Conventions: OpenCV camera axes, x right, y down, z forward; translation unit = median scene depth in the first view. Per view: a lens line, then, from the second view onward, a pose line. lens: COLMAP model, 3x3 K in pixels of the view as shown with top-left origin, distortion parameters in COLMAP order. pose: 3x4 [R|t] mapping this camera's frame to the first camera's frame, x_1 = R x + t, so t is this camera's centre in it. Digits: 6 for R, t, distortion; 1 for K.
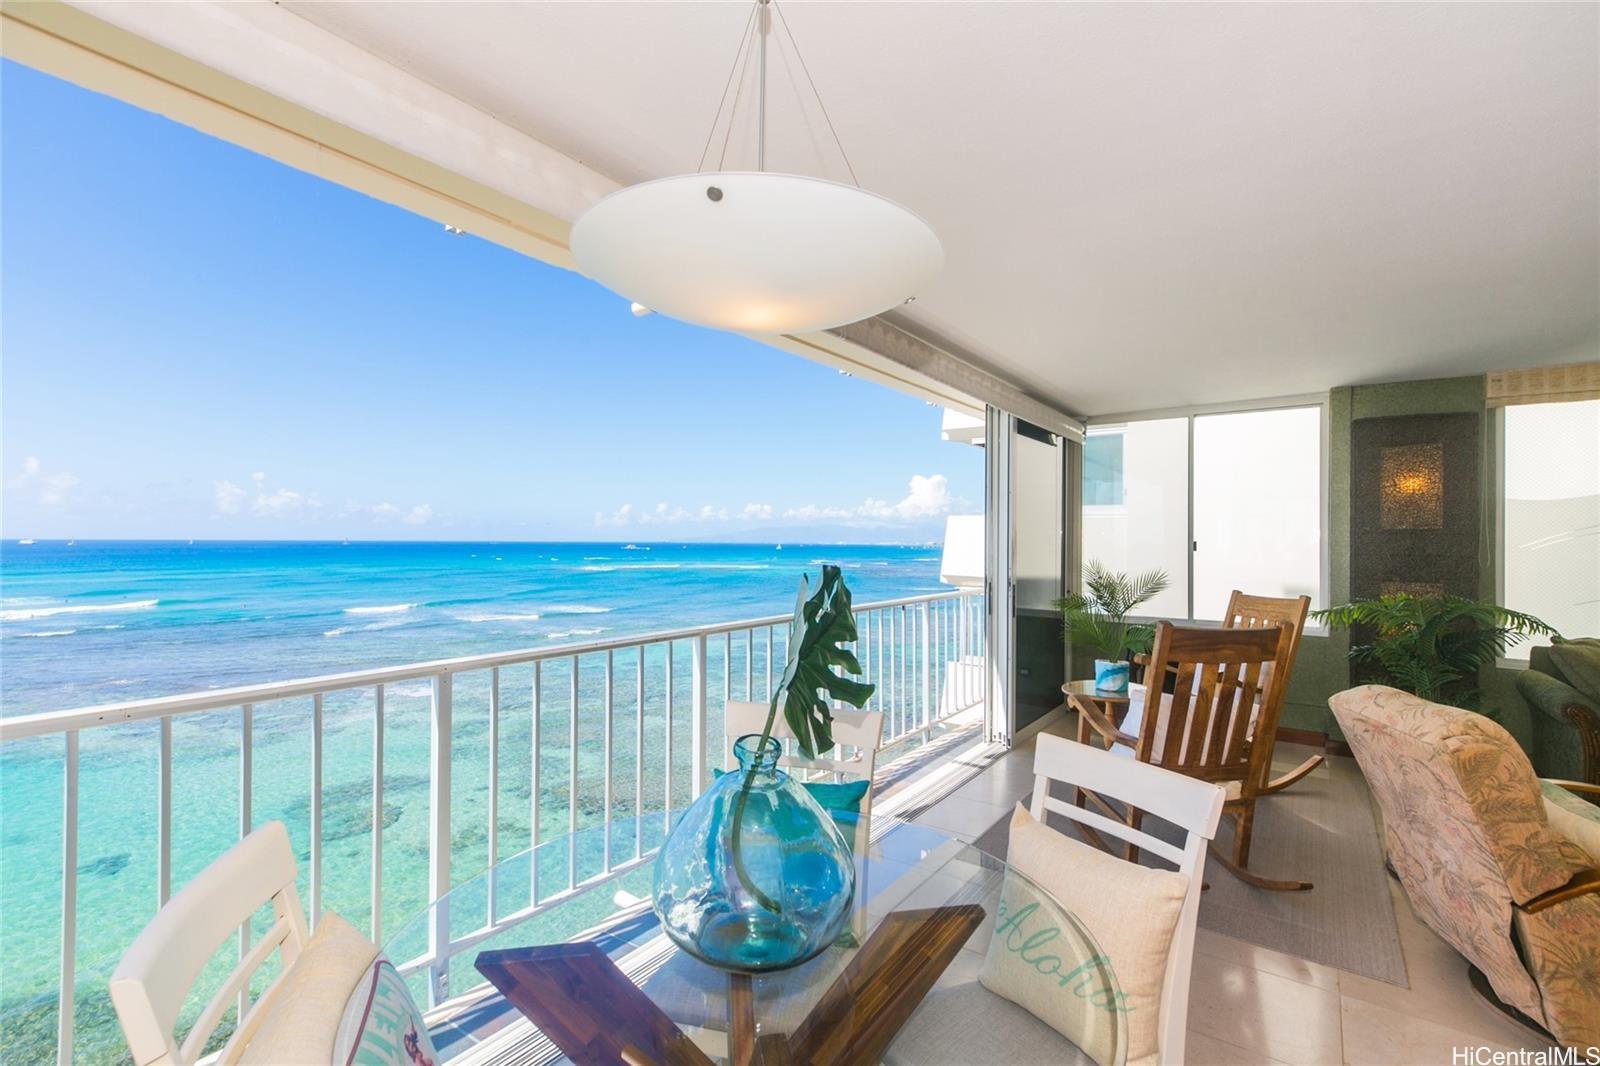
lens RADIAL K [[720.4, 0, 805.9], [0, 720.4, 536.9], [0, 0, 1]] dist [0.006874, -0.004331]
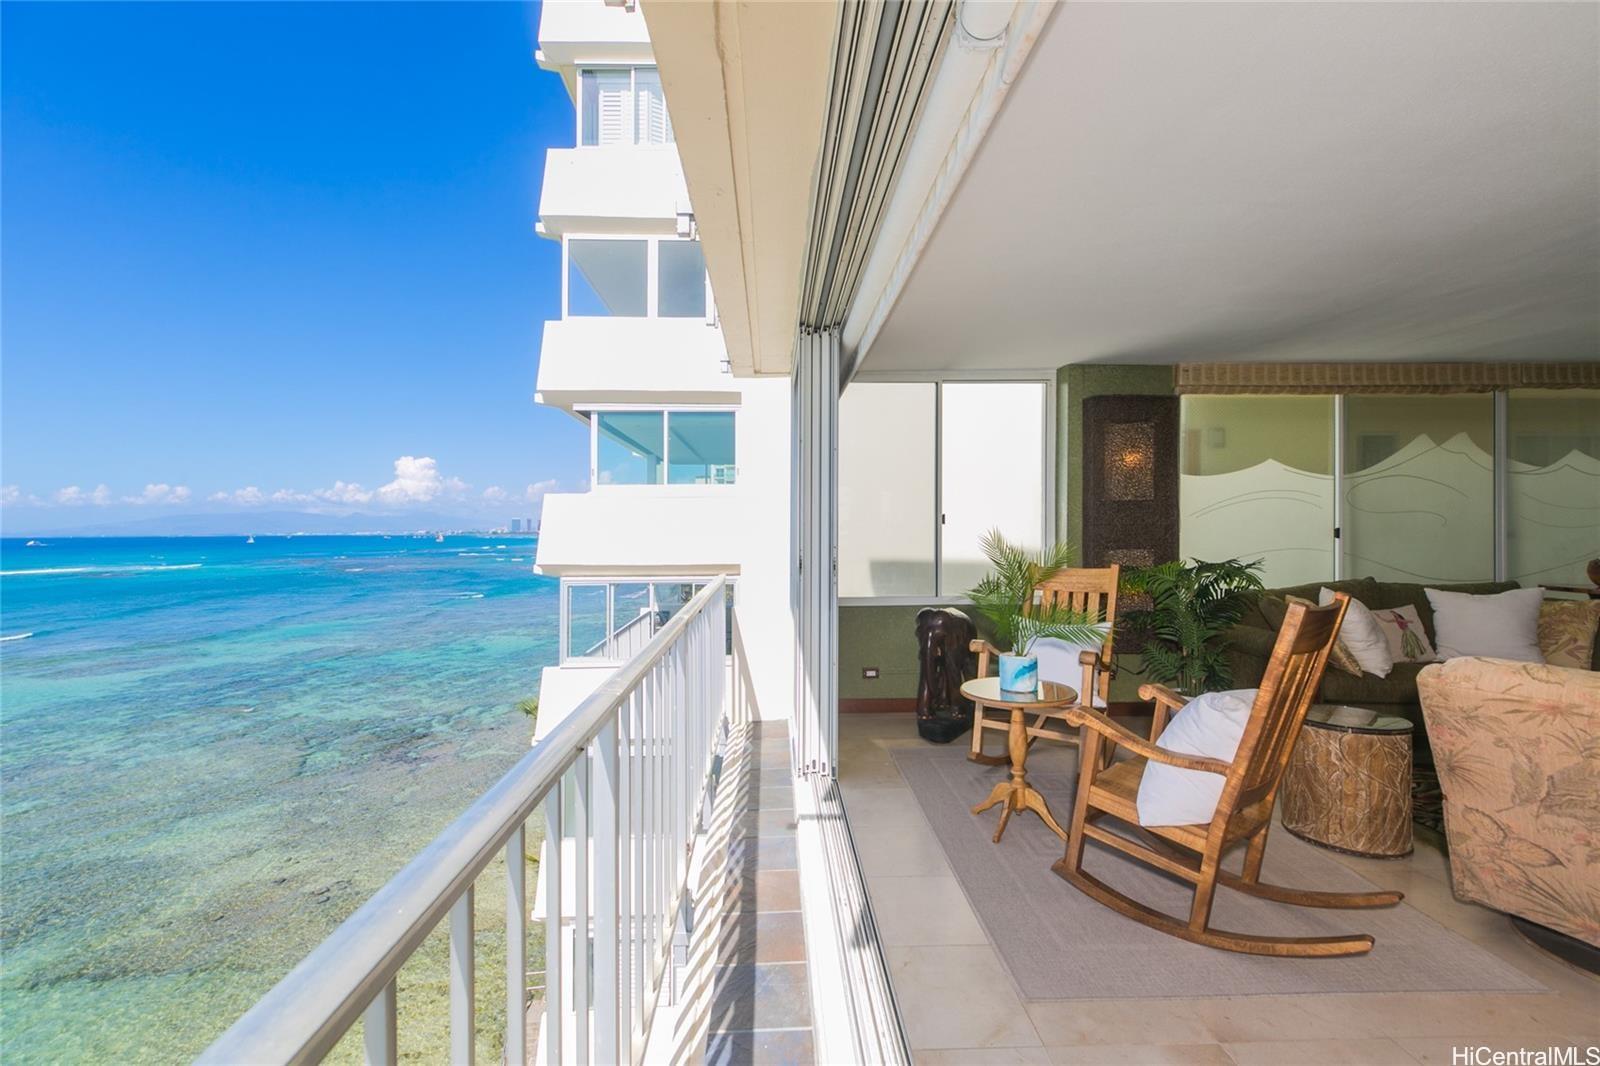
lens RADIAL K [[720.4, 0, 777.6], [0, 720.4, 533.7], [0, 0, 1]] dist [0.006874, -0.004331]
pose [[0.793773, -0.018916, 0.607920, -0.210788], [0.011748, 0.999807, 0.015771, 0.013757], [-0.608101, -0.005376, 0.793841, 0.378734]]
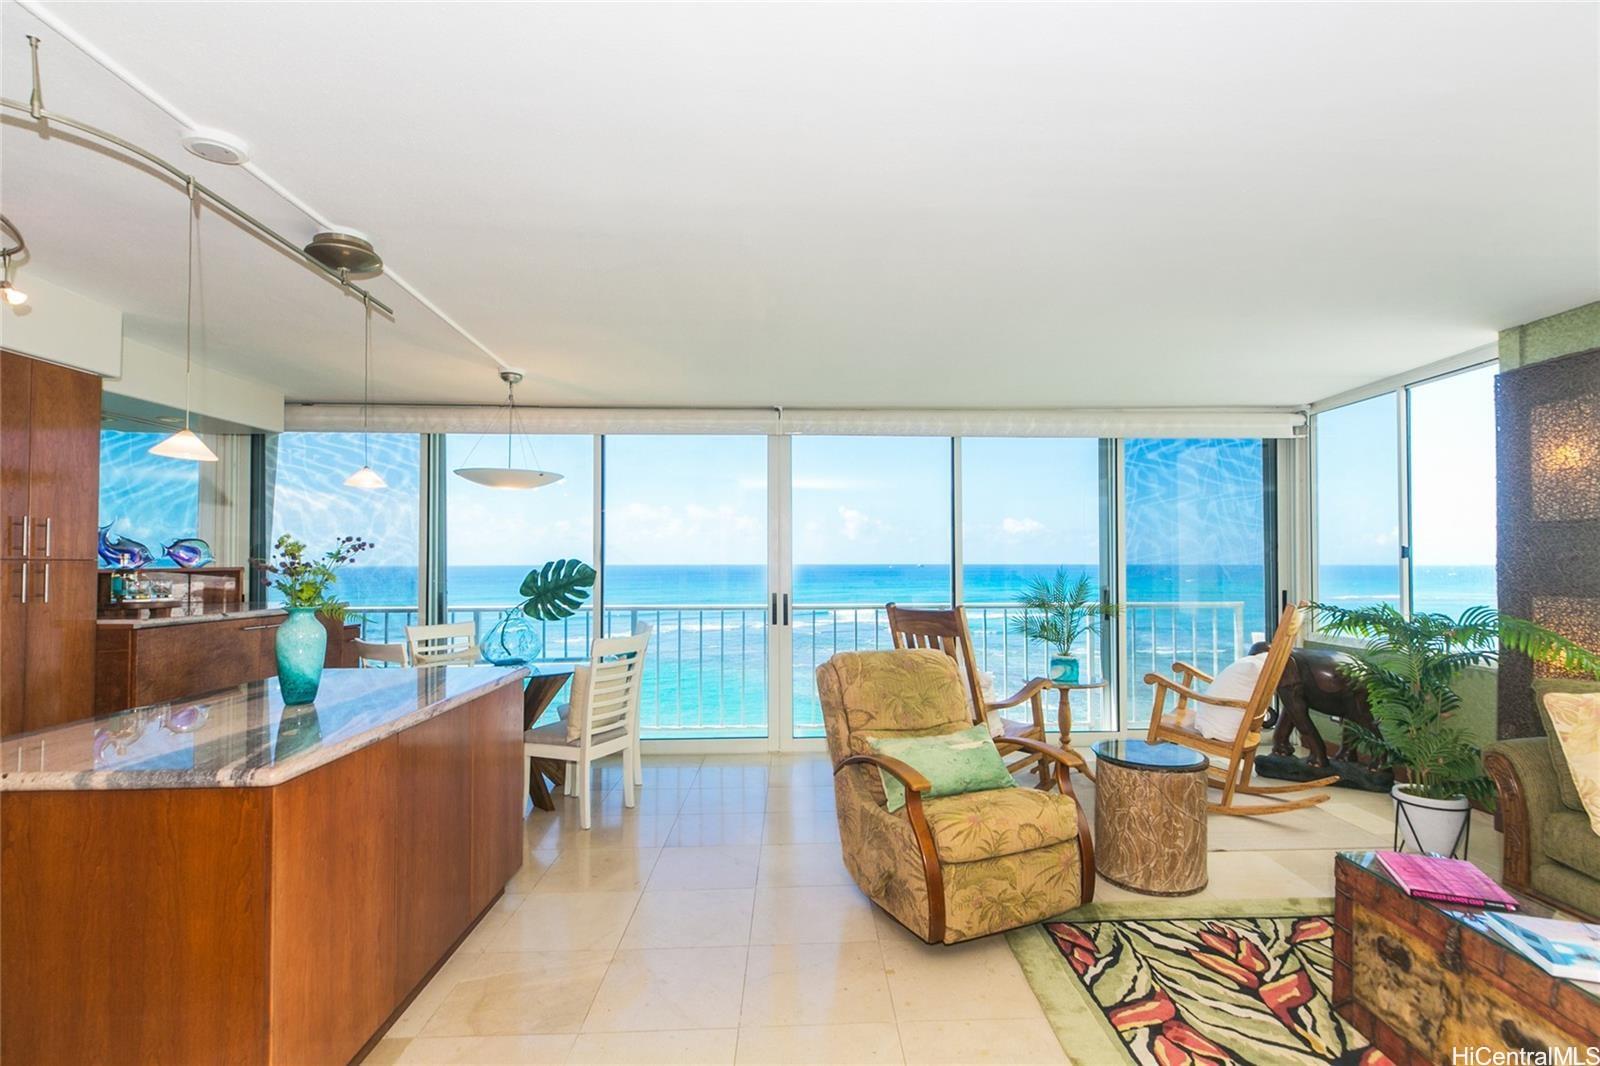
lens RADIAL K [[755.6, 0, 827.6], [0, 755.6, 545.5], [0, 0, 1]] dist [0.007347, -0.006151]
pose [[0.620173, -0.033346, -0.783756, 0.795870], [0.013808, 0.999405, -0.031595, 0.022874], [0.784343, 0.008772, 0.620265, -0.017820]]
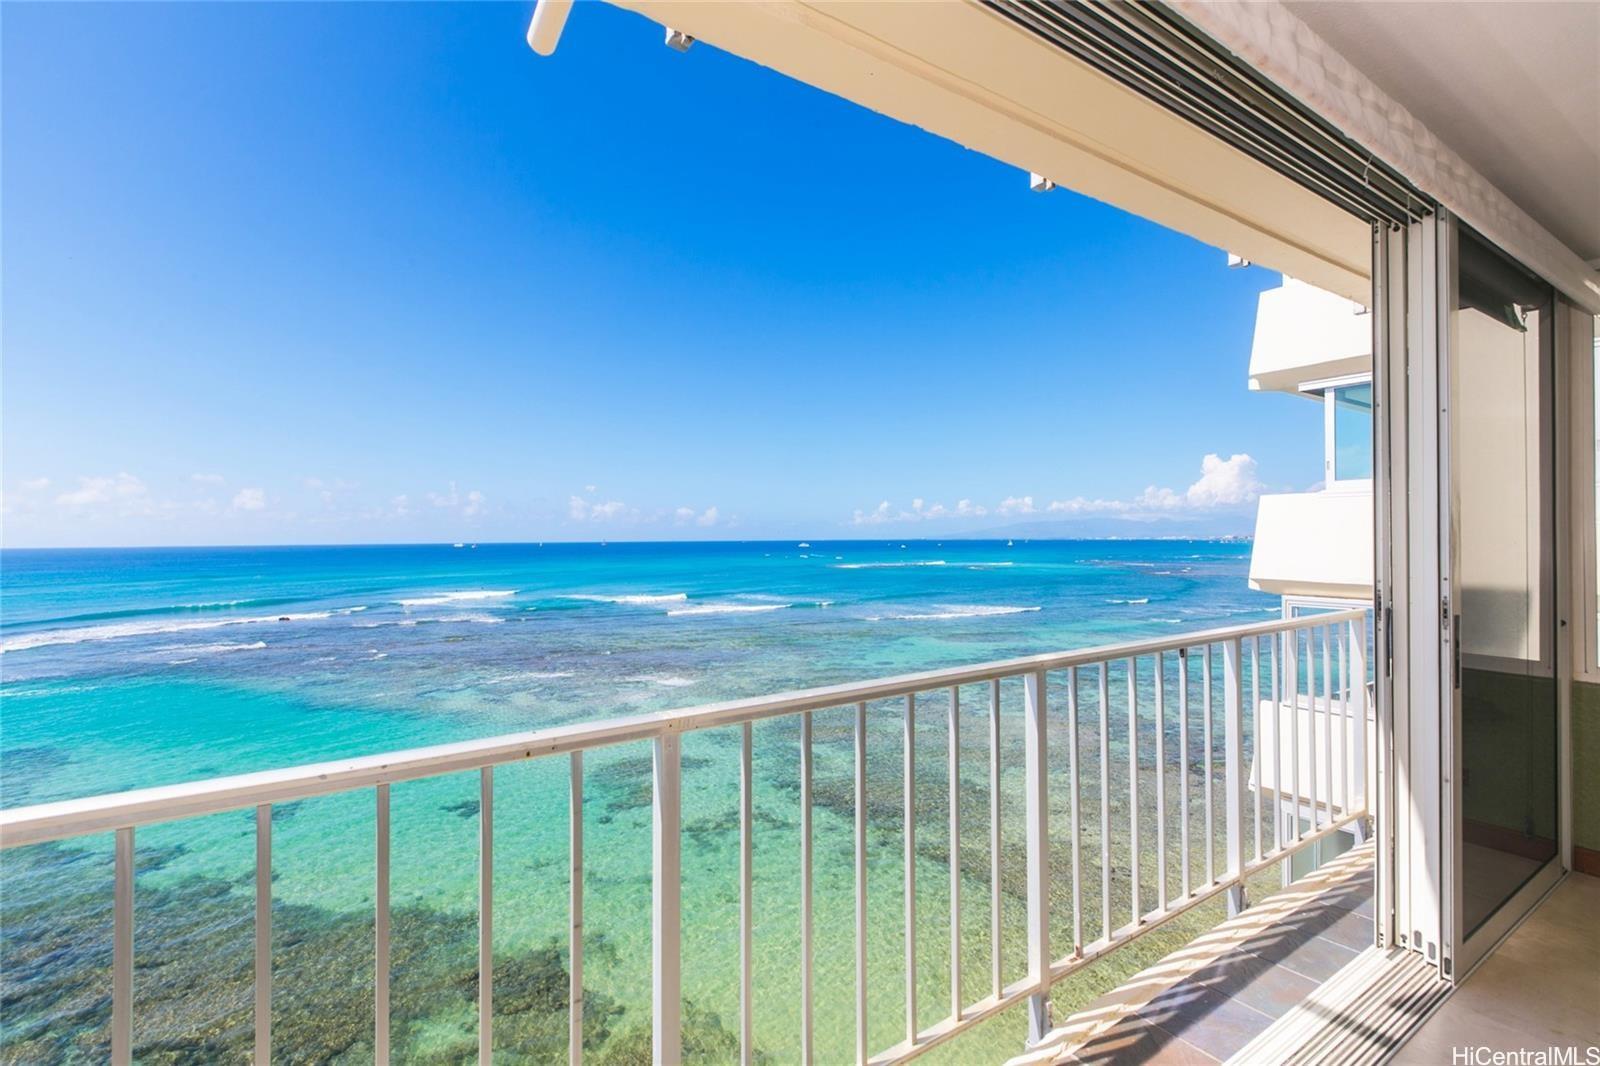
lens RADIAL K [[720.4, 0, 812.6], [0, 720.4, 530.5], [0, 0, 1]] dist [0.006874, -0.004331]
pose [[0.938476, -0.012255, -0.345126, 0.062237], [0.010547, 0.999921, -0.006827, 0.011362], [0.345182, 0.002767, 0.938532, 0.397021]]
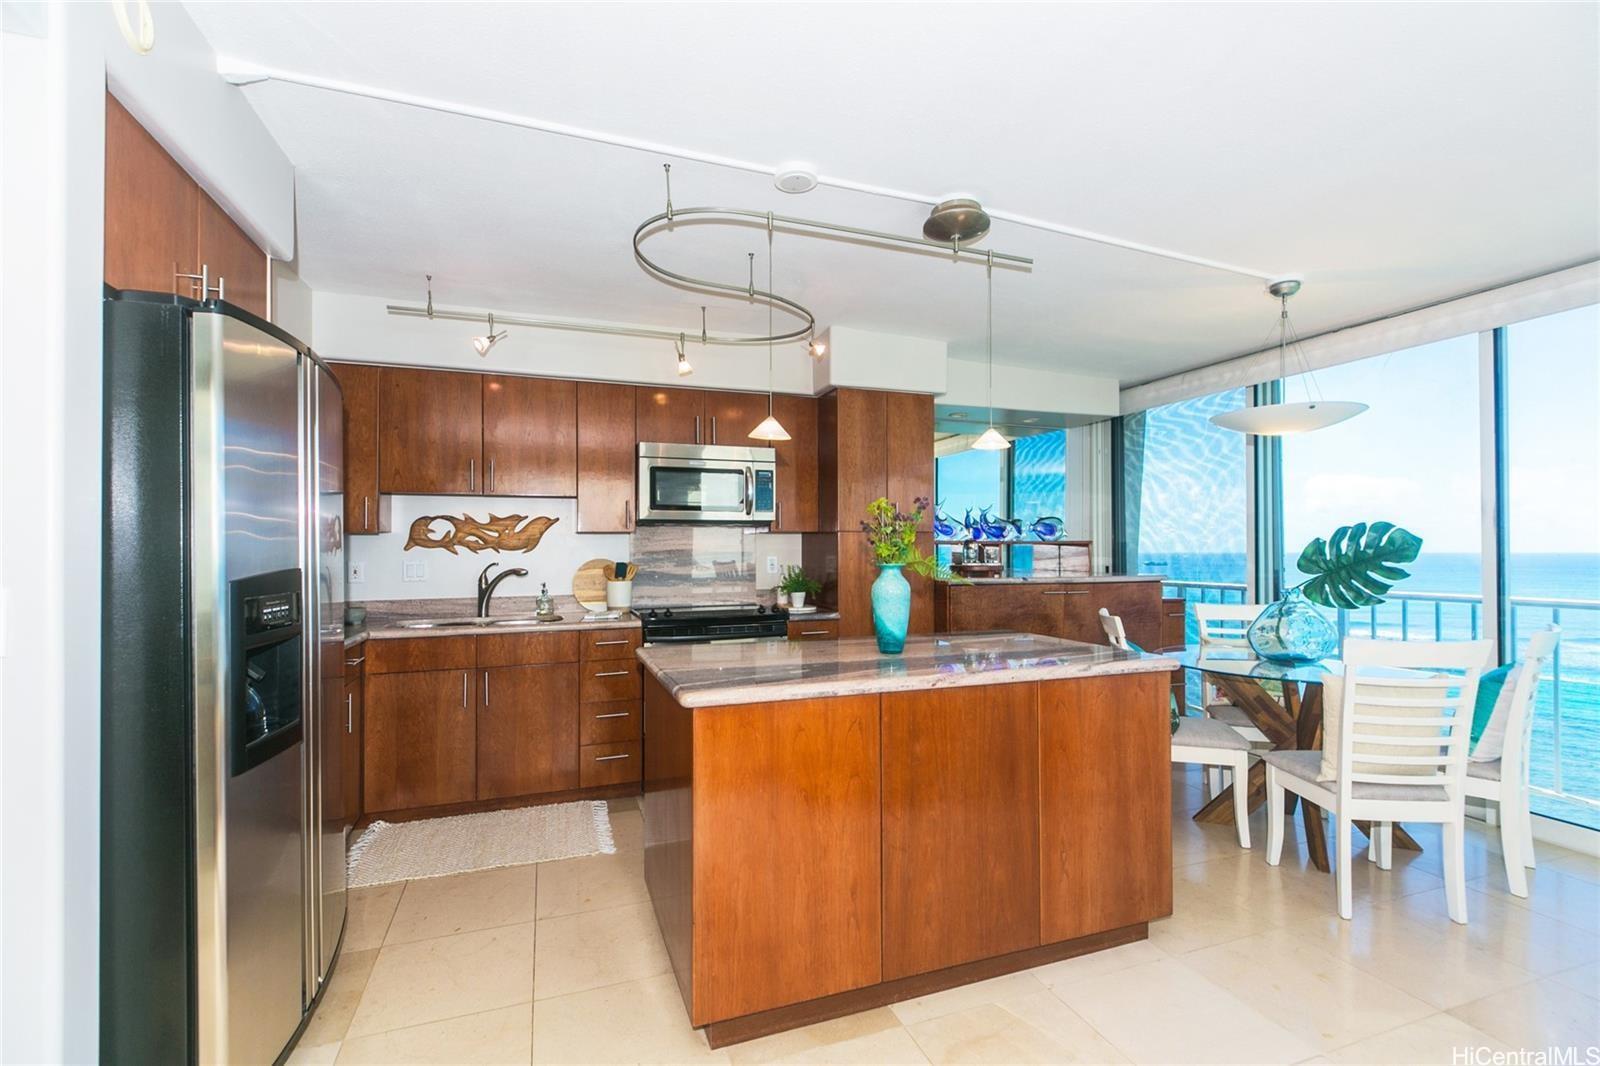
lens RADIAL K [[720.4, 0, 801.5], [0, 720.4, 543.8], [0, 0, 1]] dist [0.006874, -0.004331]
pose [[-0.566609, -0.021108, -0.823716, 0.670170], [-0.002486, 0.999711, -0.023908, 0.037788], [0.823983, -0.011498, -0.566498, 0.216990]]
